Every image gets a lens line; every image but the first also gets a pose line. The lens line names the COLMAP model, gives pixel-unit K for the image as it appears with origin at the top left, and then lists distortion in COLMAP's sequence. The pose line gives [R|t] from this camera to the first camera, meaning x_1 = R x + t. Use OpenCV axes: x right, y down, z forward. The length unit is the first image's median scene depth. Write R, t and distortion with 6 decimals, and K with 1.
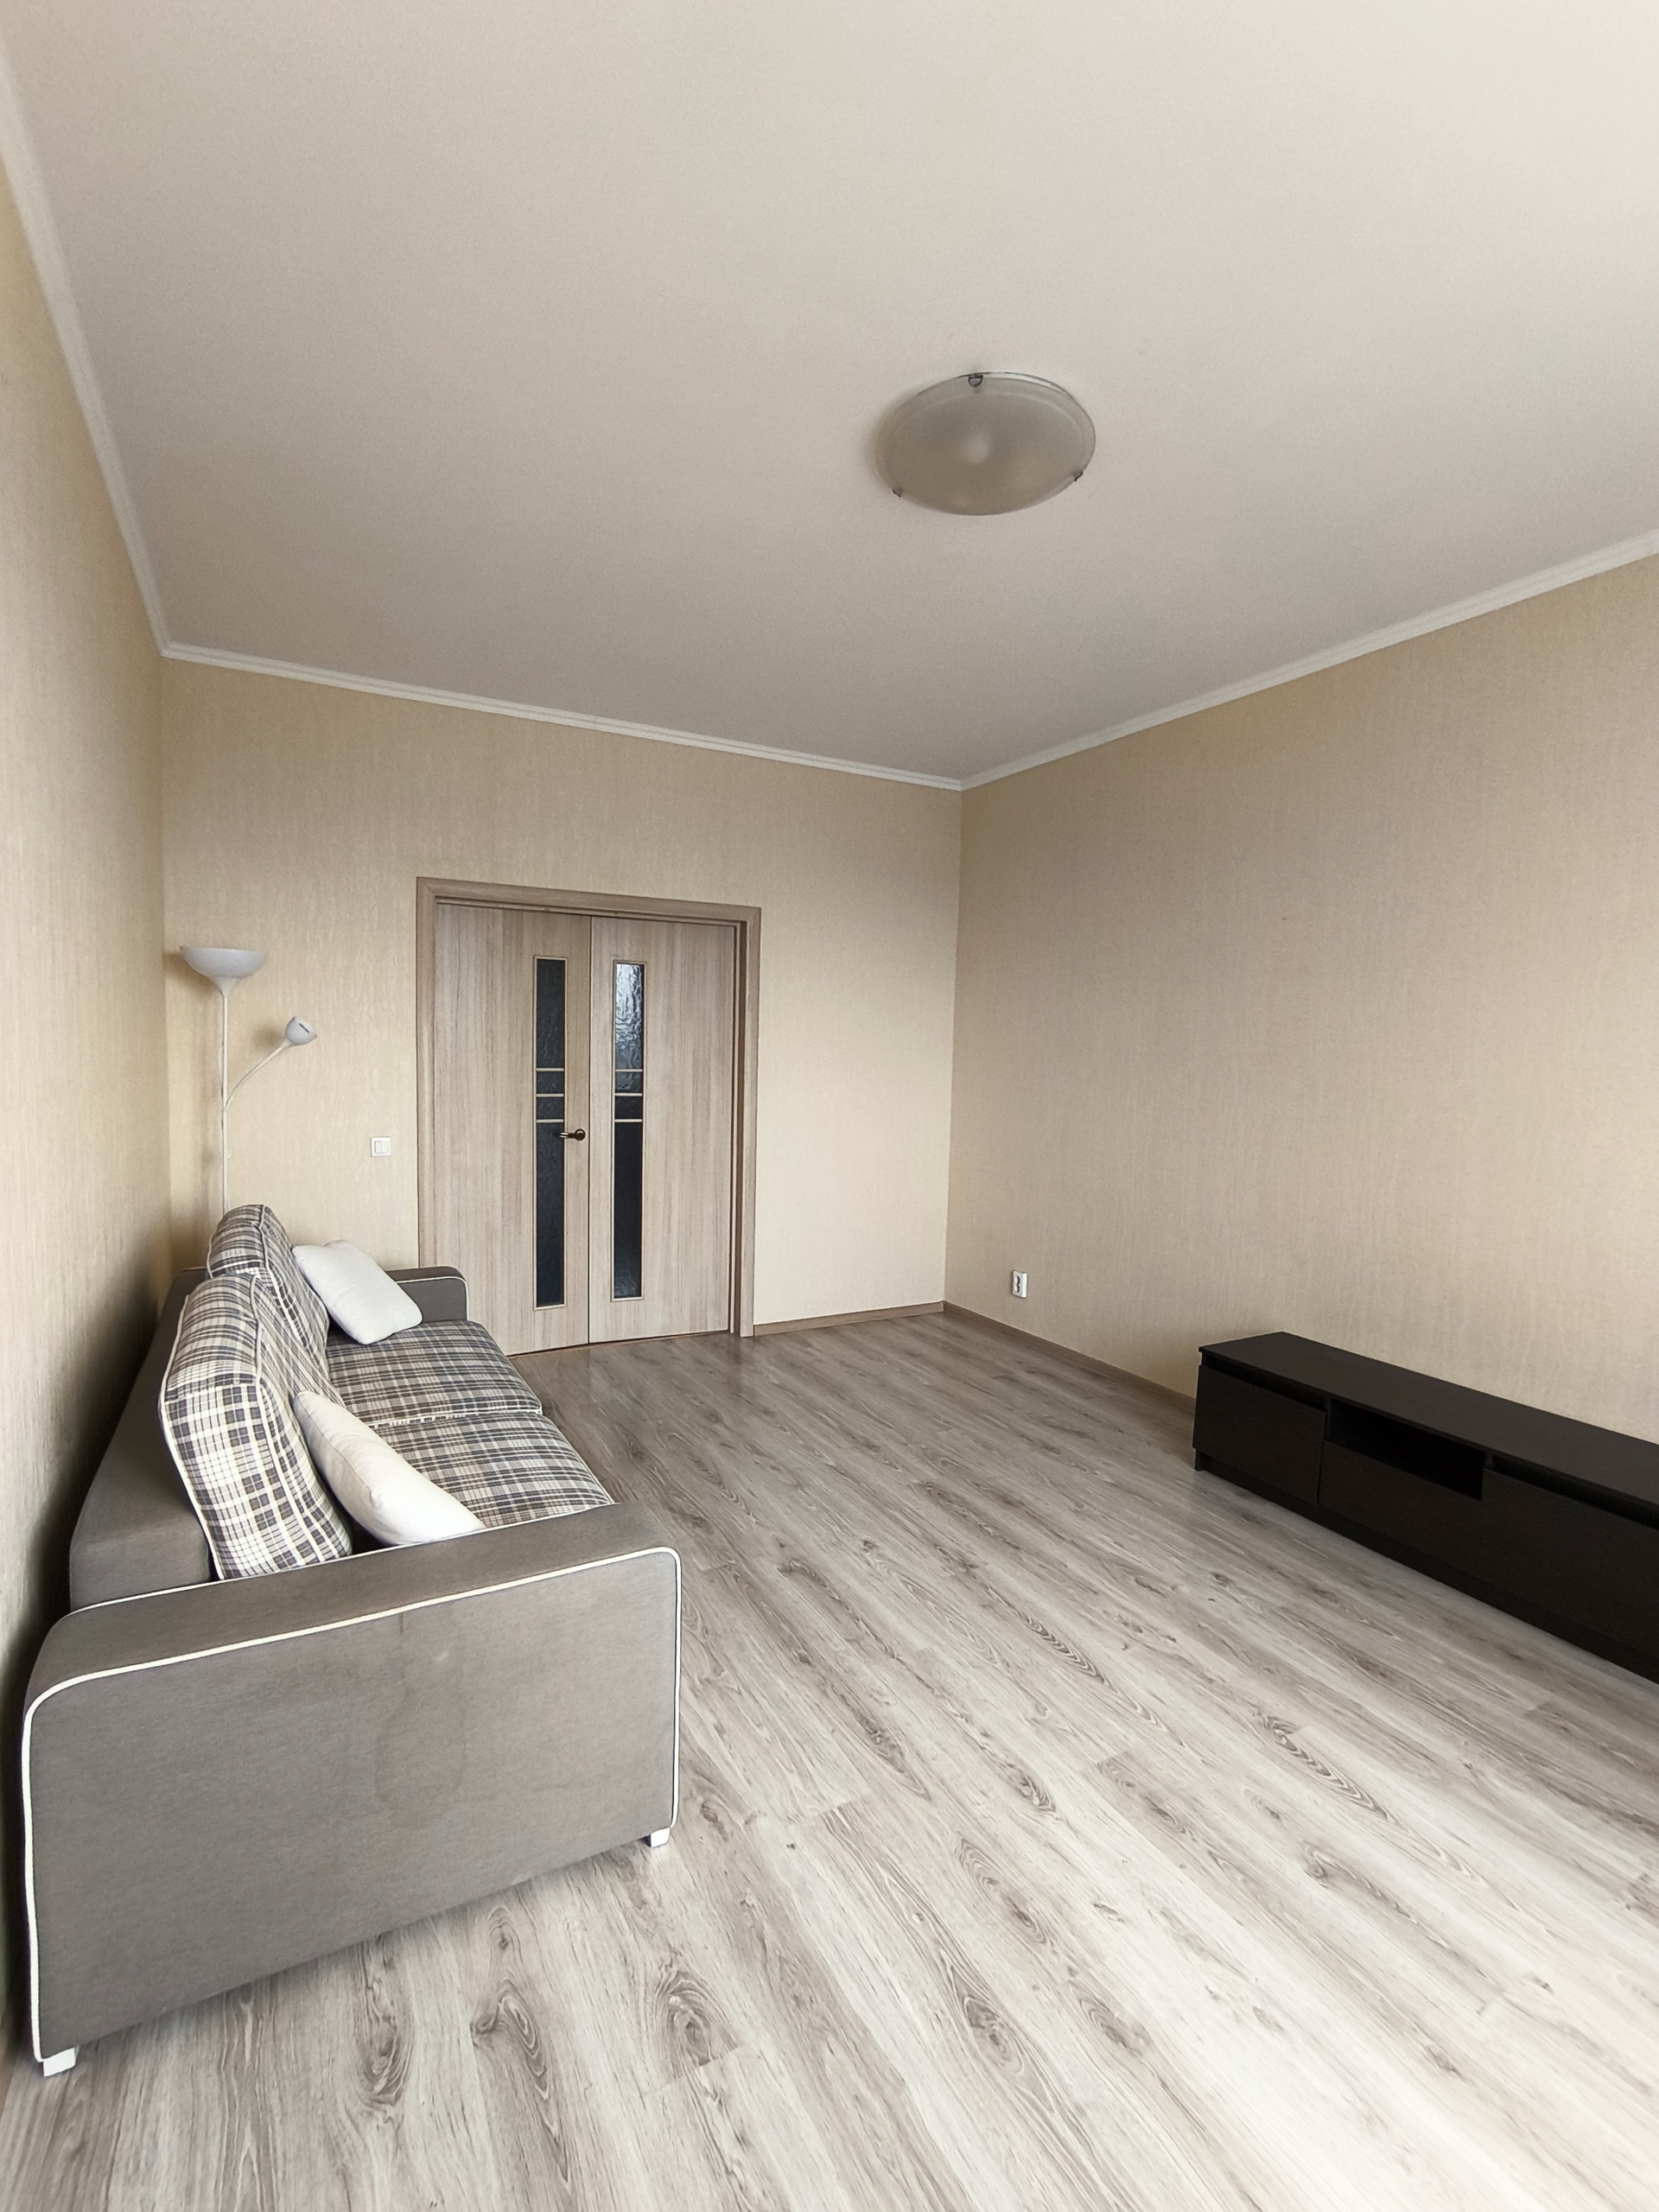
lens RADIAL K [[998.1, 0, 816.7], [0, 998.1, 1108.7], [0, 0, 1]] dist [-0.013586, 0.006430]
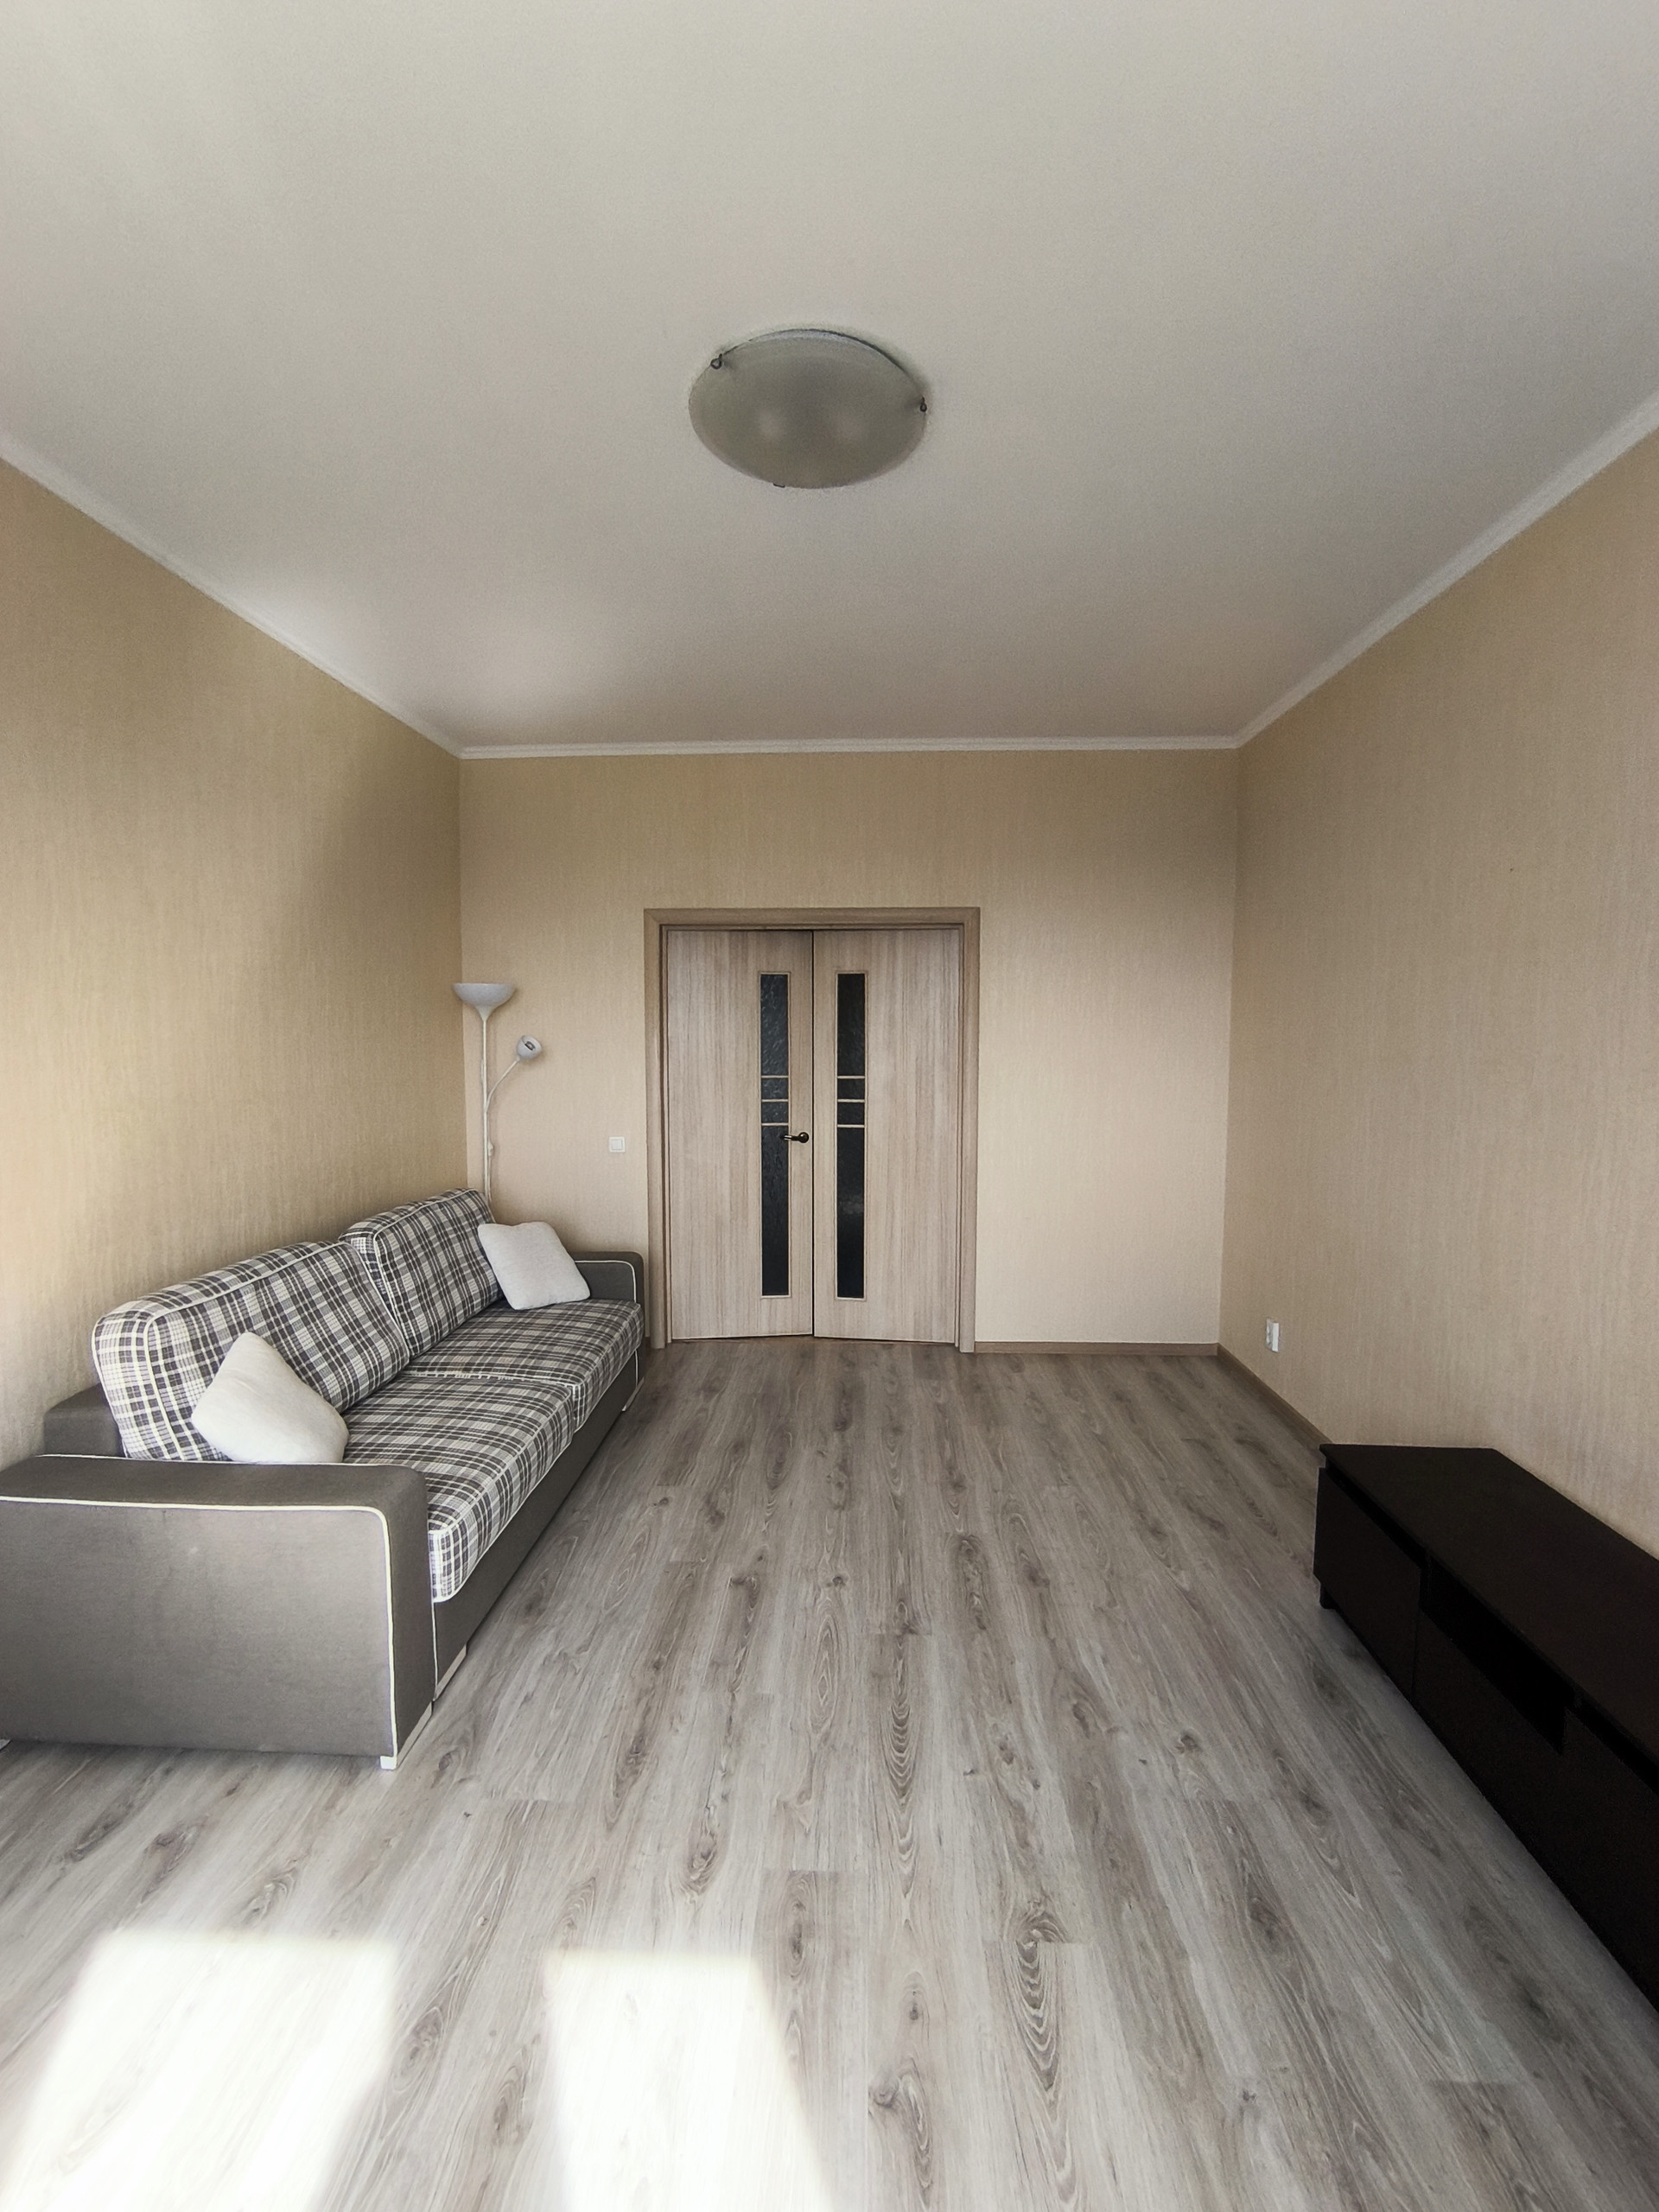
lens RADIAL K [[998.1, 0, 825.2], [0, 998.1, 1110.8], [0, 0, 1]] dist [-0.013586, 0.006430]
pose [[0.855197, 0.018892, -0.517959, 0.548066], [-0.015643, 0.999821, 0.010640, -0.024581], [0.518067, -0.000997, 0.855339, 0.181977]]
